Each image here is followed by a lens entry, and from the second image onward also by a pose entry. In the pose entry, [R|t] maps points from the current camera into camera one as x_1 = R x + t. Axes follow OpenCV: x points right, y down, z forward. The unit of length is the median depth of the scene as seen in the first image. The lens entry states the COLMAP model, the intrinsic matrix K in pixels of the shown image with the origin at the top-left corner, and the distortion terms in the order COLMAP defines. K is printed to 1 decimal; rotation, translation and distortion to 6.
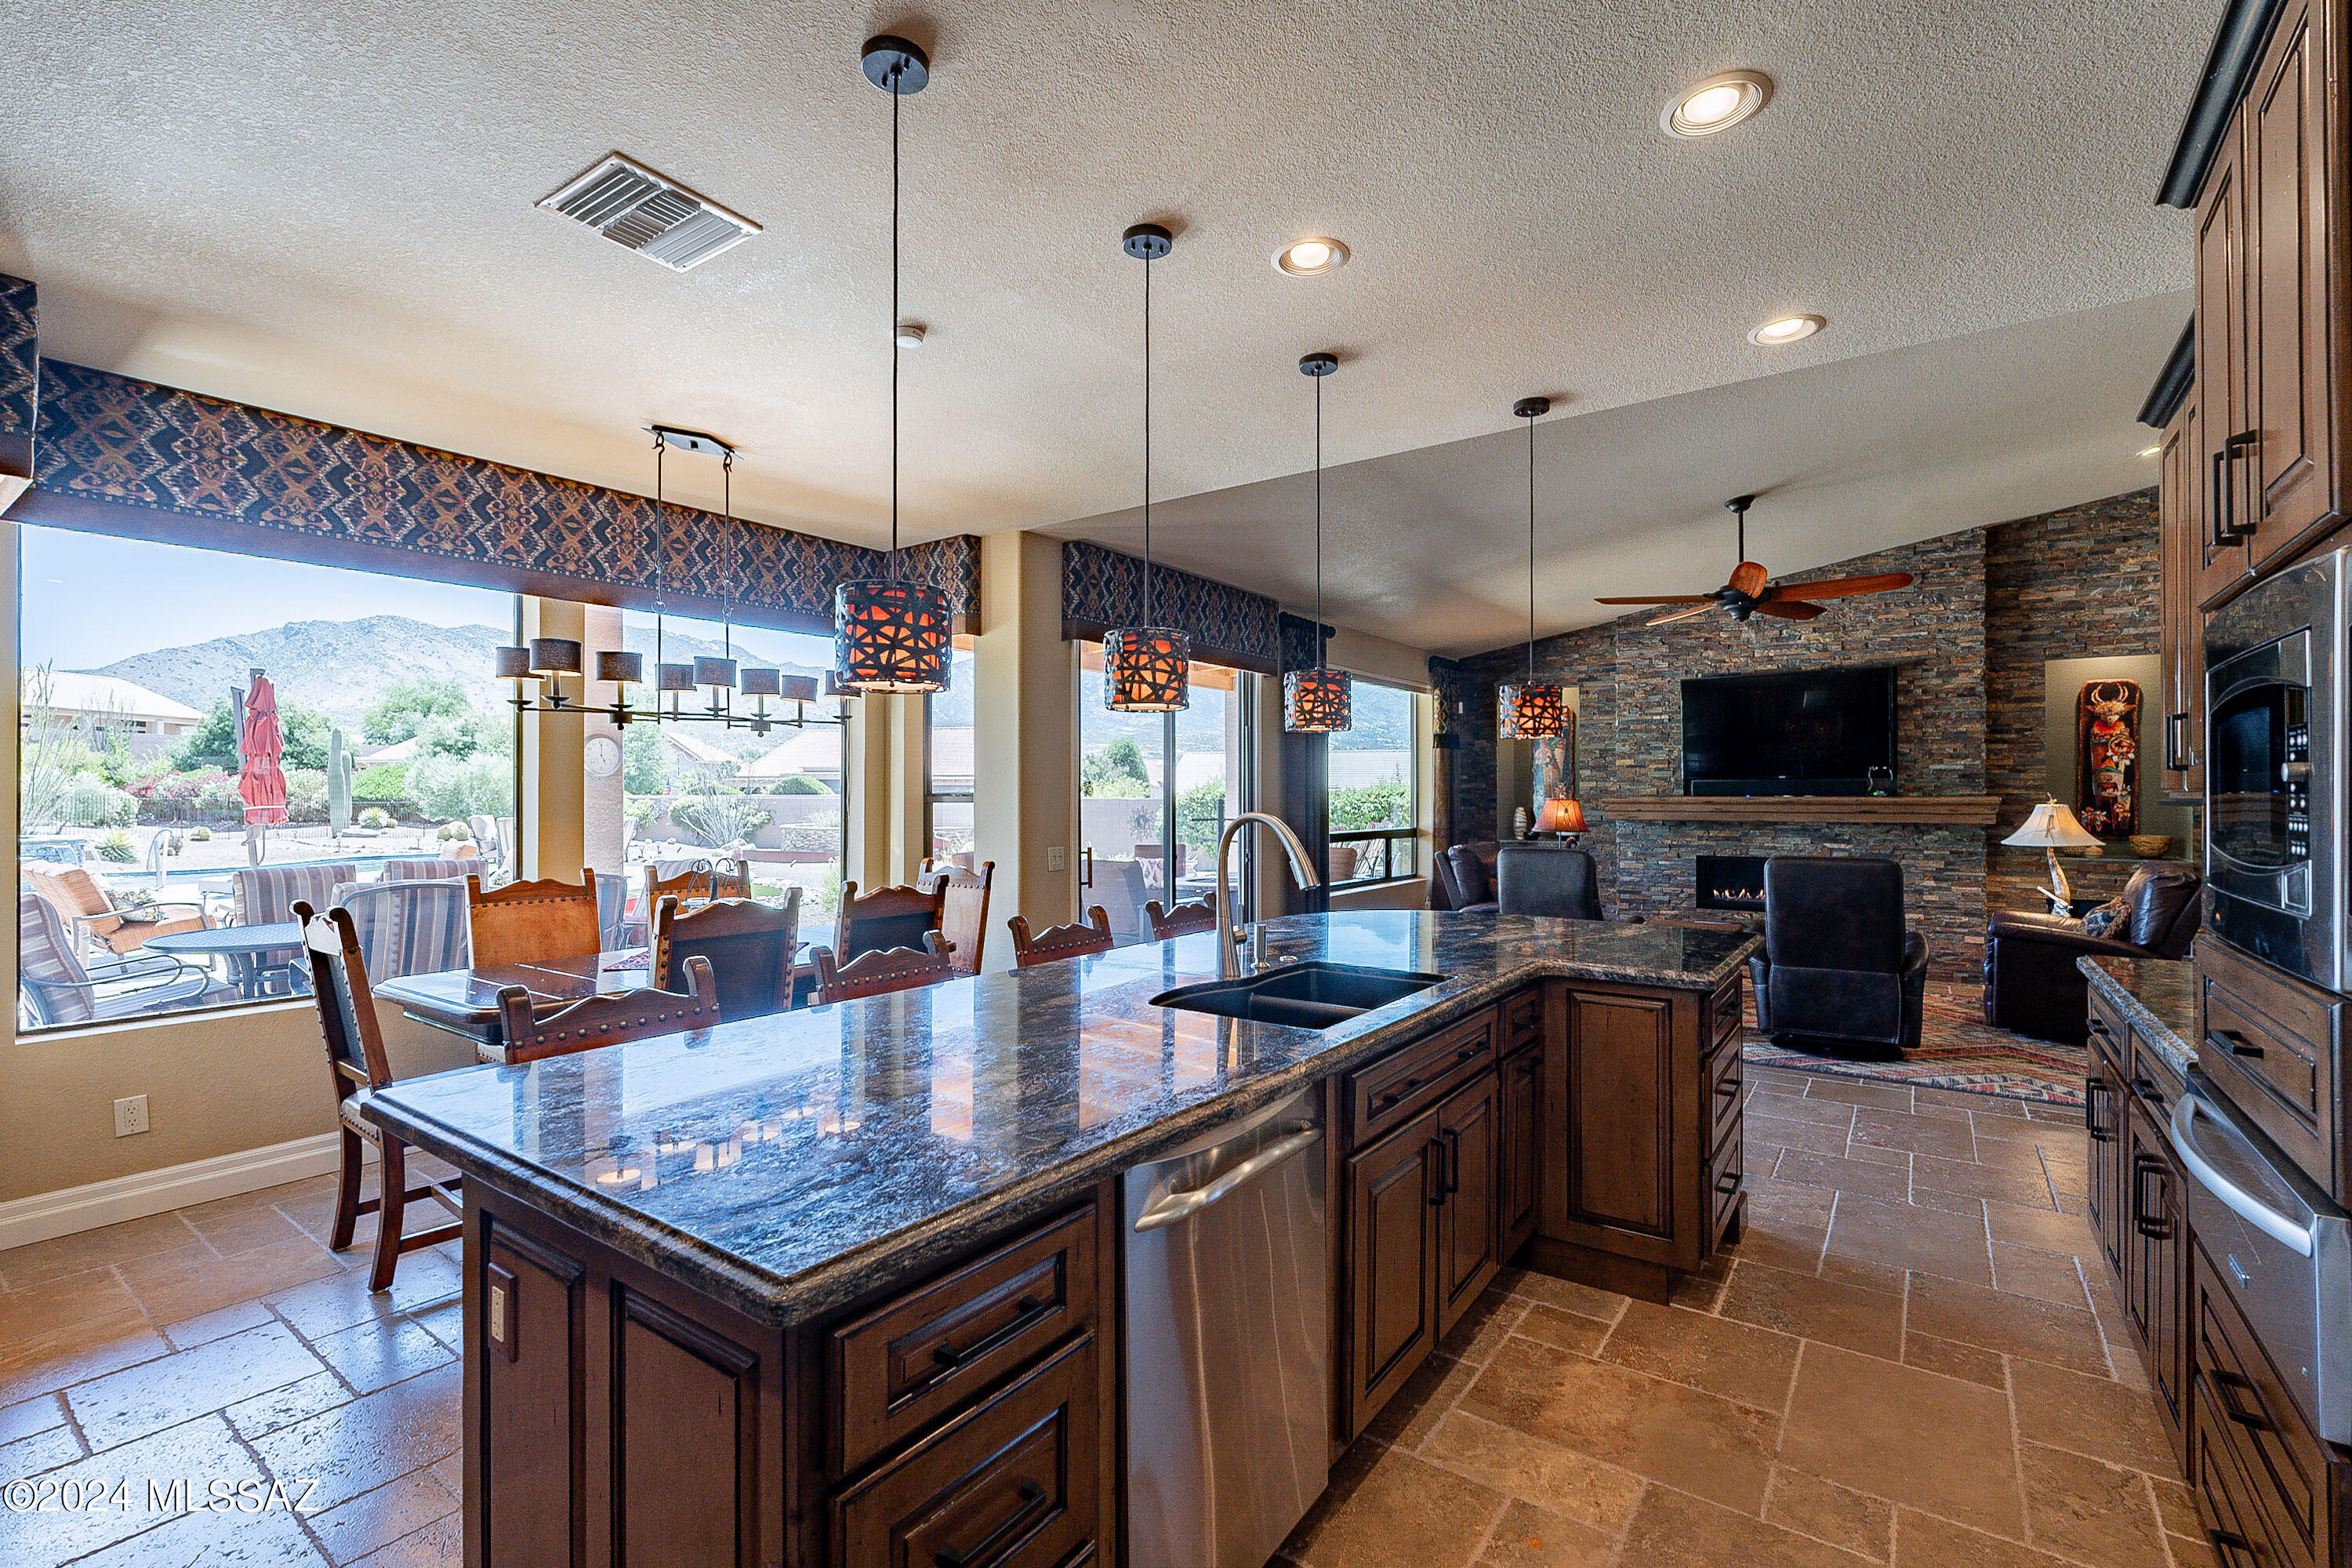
lens RADIAL K [[1048.8, 0, 1177.5], [0, 1048.8, 789.3], [0, 0, 1]] dist [0.001209, 0.000132]
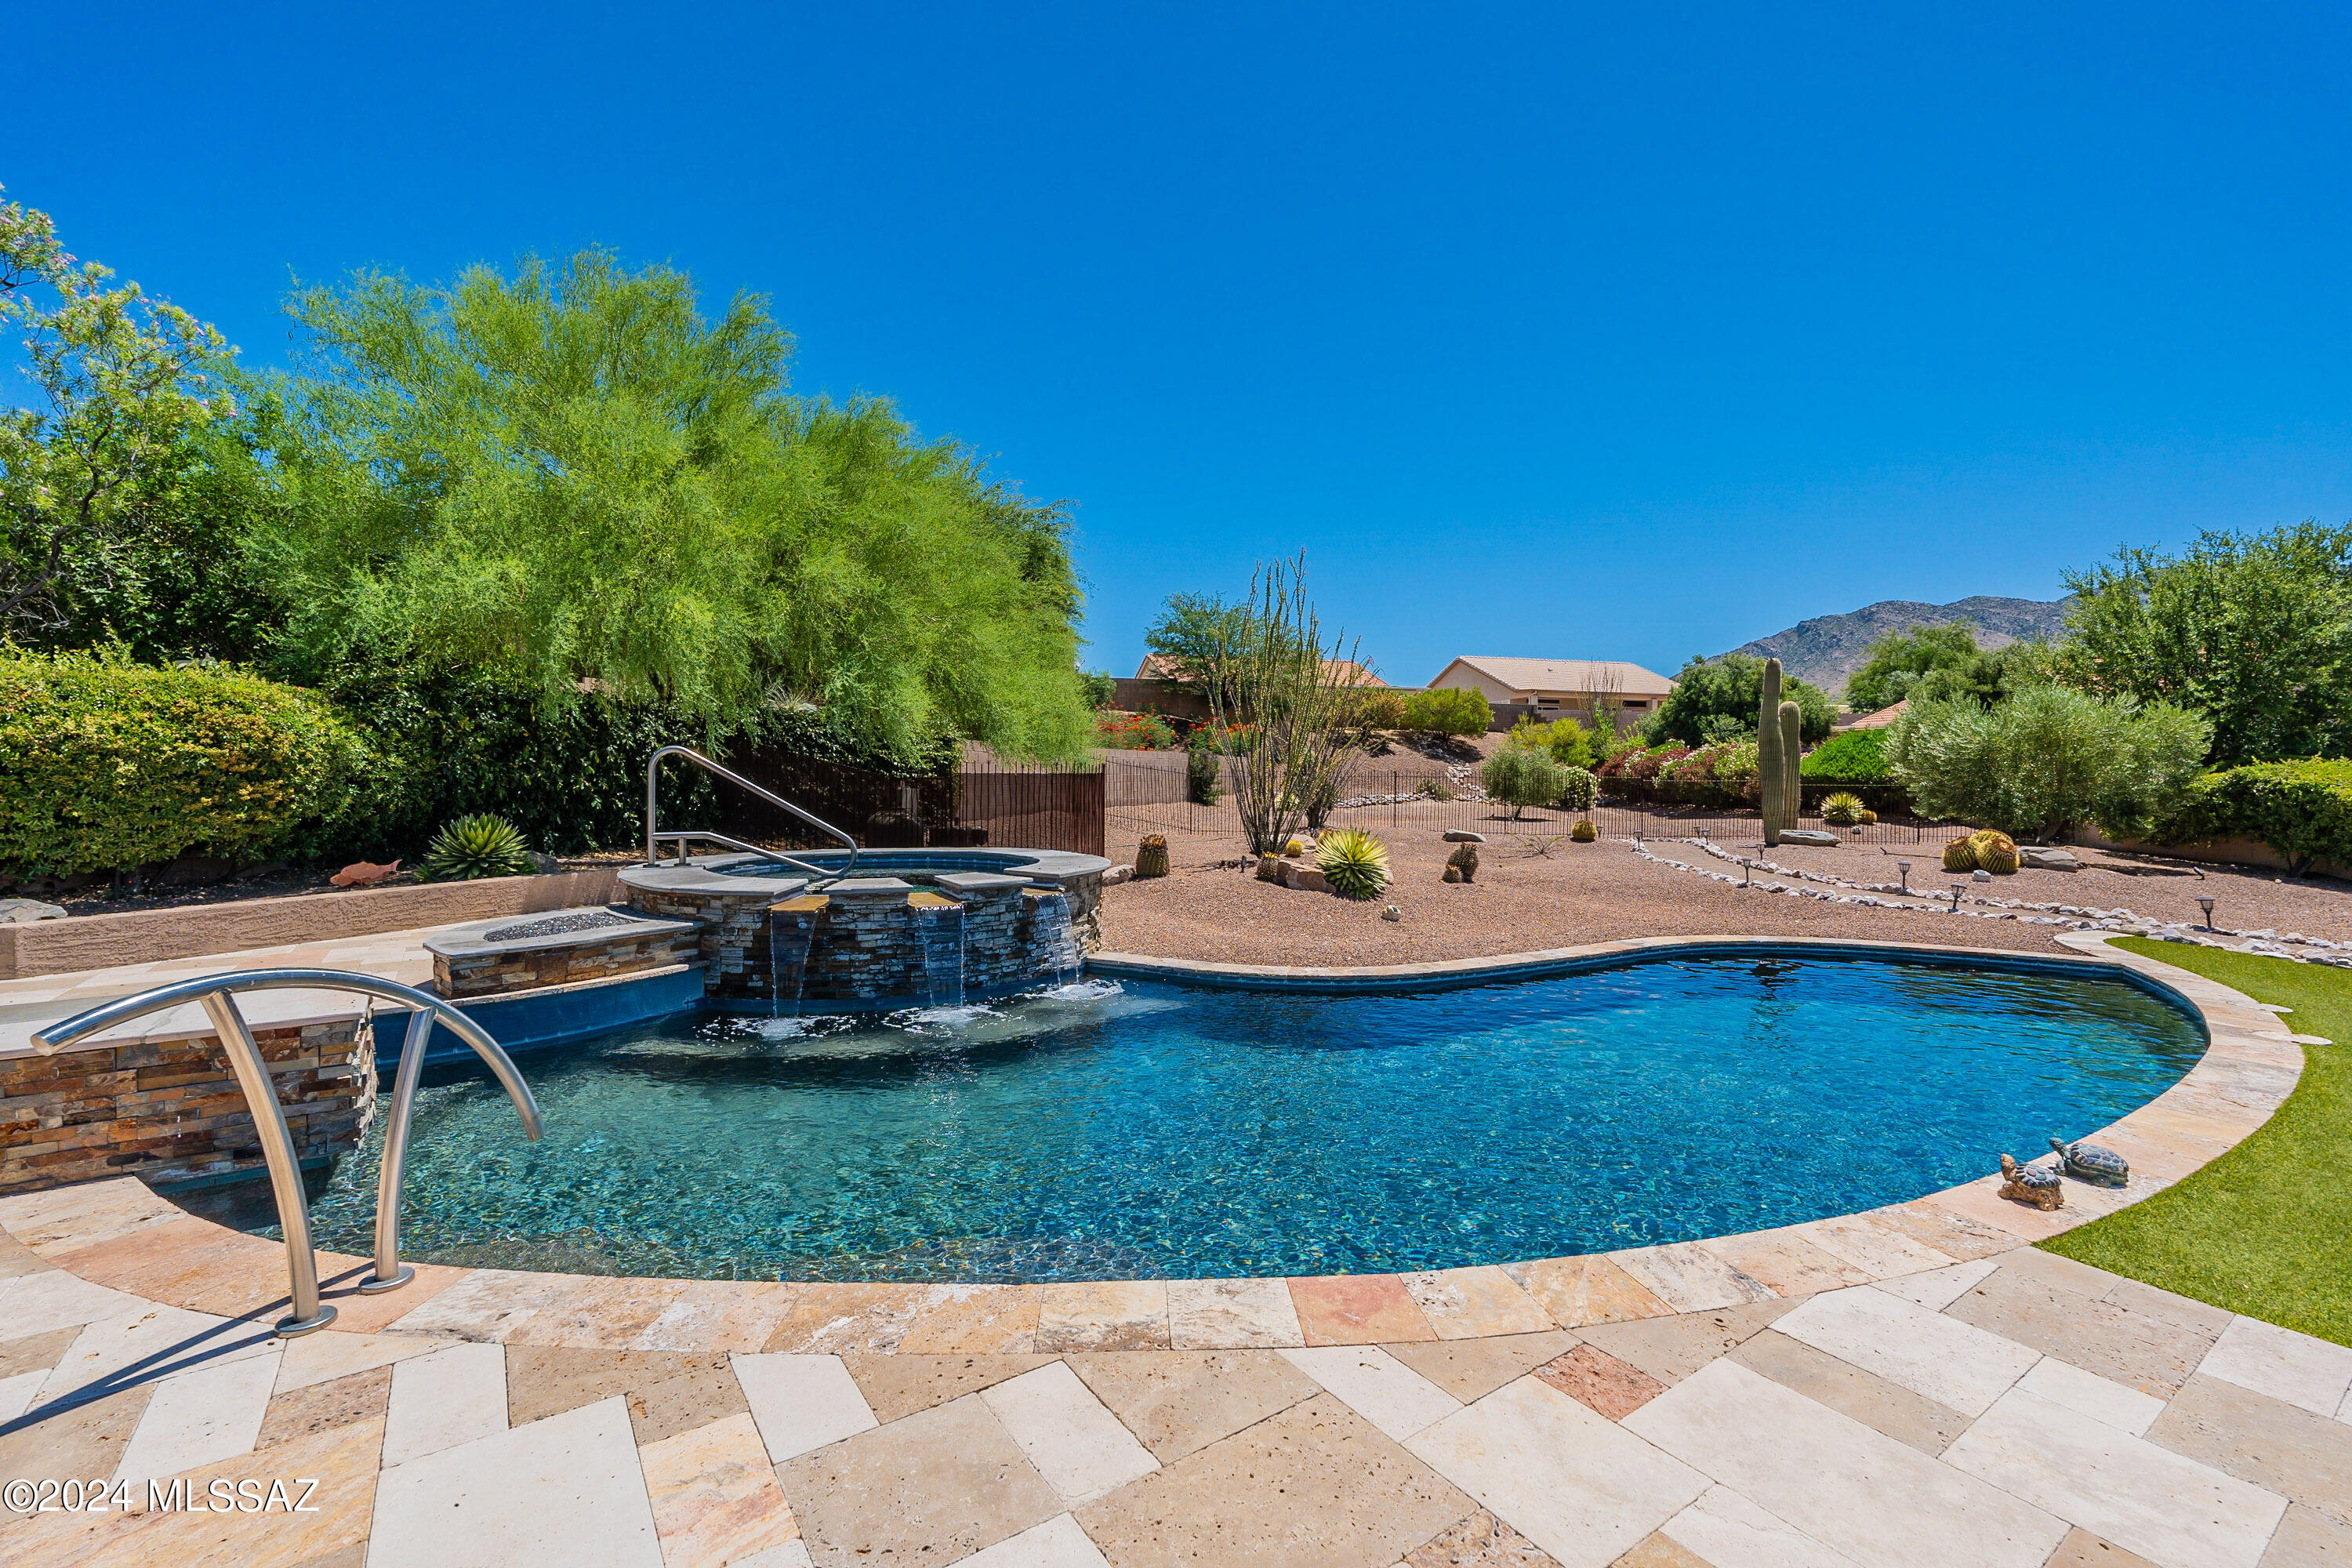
lens RADIAL K [[1048.8, 0, 1173.5], [0, 1048.8, 778.6], [0, 0, 1]] dist [0.001209, 0.000132]
pose [[0.323431, 0.004417, -0.946242, -0.251954], [0.003839, 0.999975, 0.005980, 0.003060], [0.946244, -0.005566, 0.323405, 0.352011]]
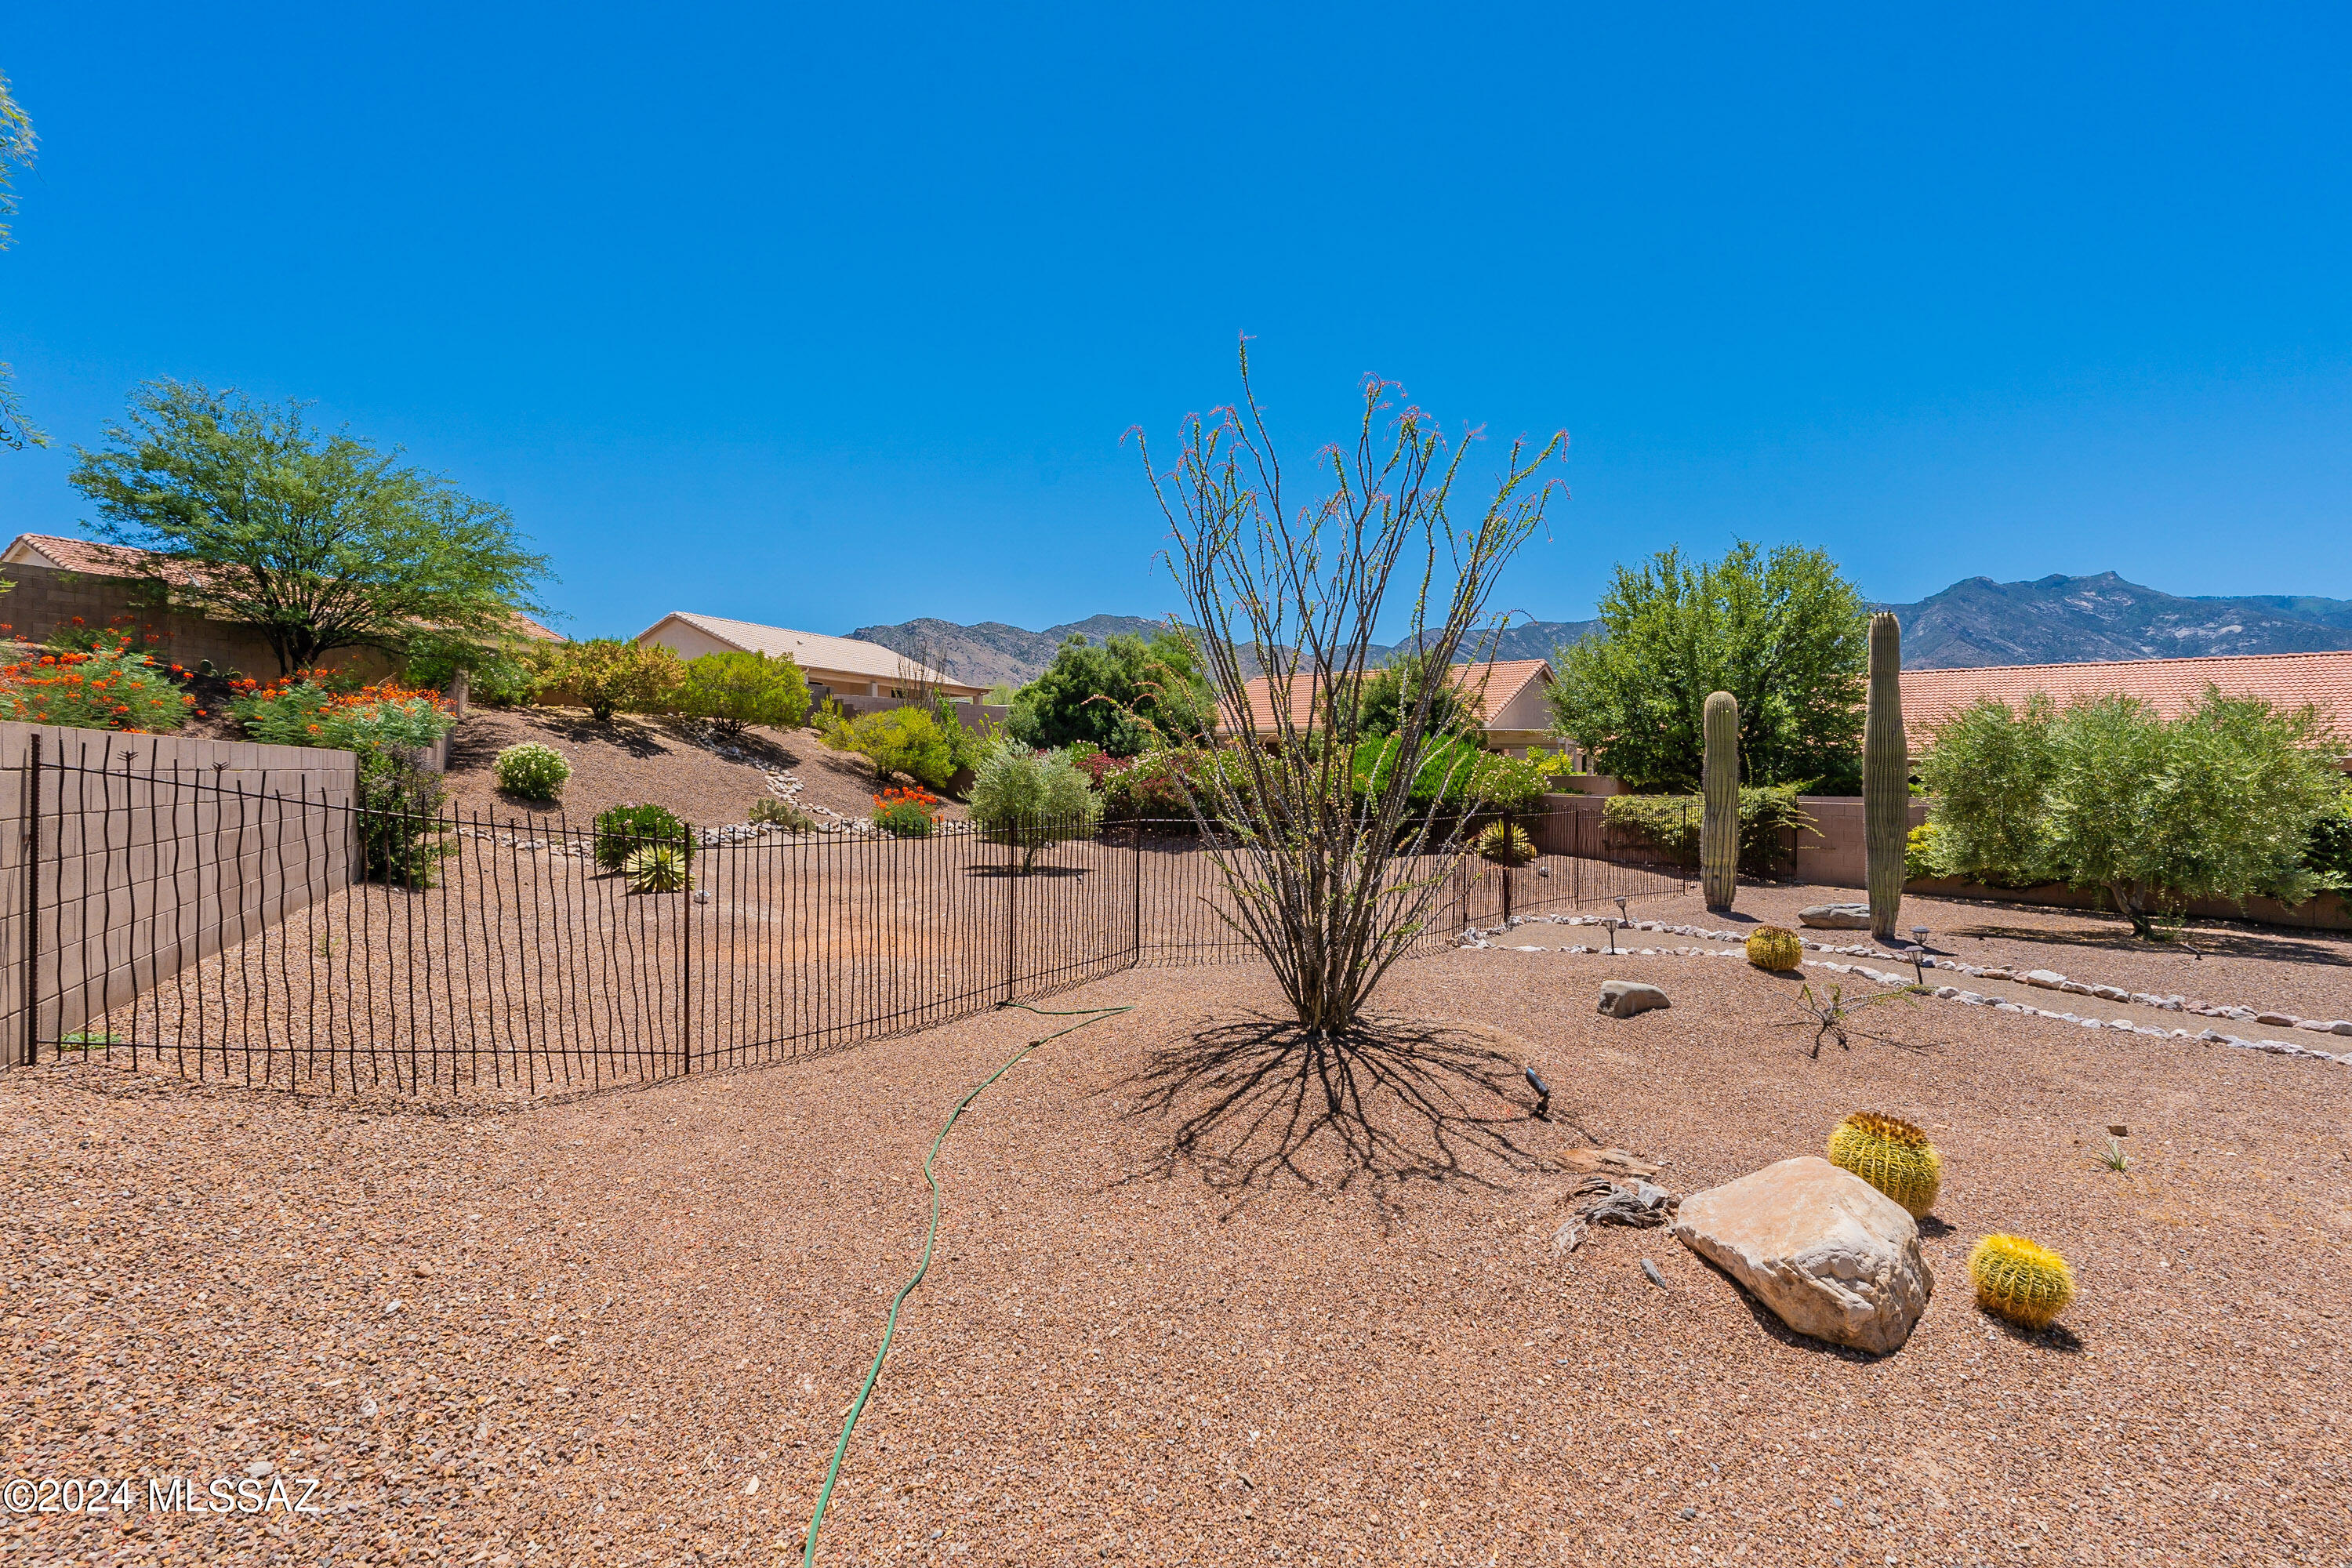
lens RADIAL K [[1107.9, 0, 1186.0], [0, 1107.9, 782.0], [0, 0, 1]] dist [0.001405, -0.000119]
pose [[0.915320, 0.005791, -0.402686, -0.637522], [-0.001266, 0.999933, 0.011503, -0.005790], [0.402726, -0.010020, 0.915266, 0.424756]]
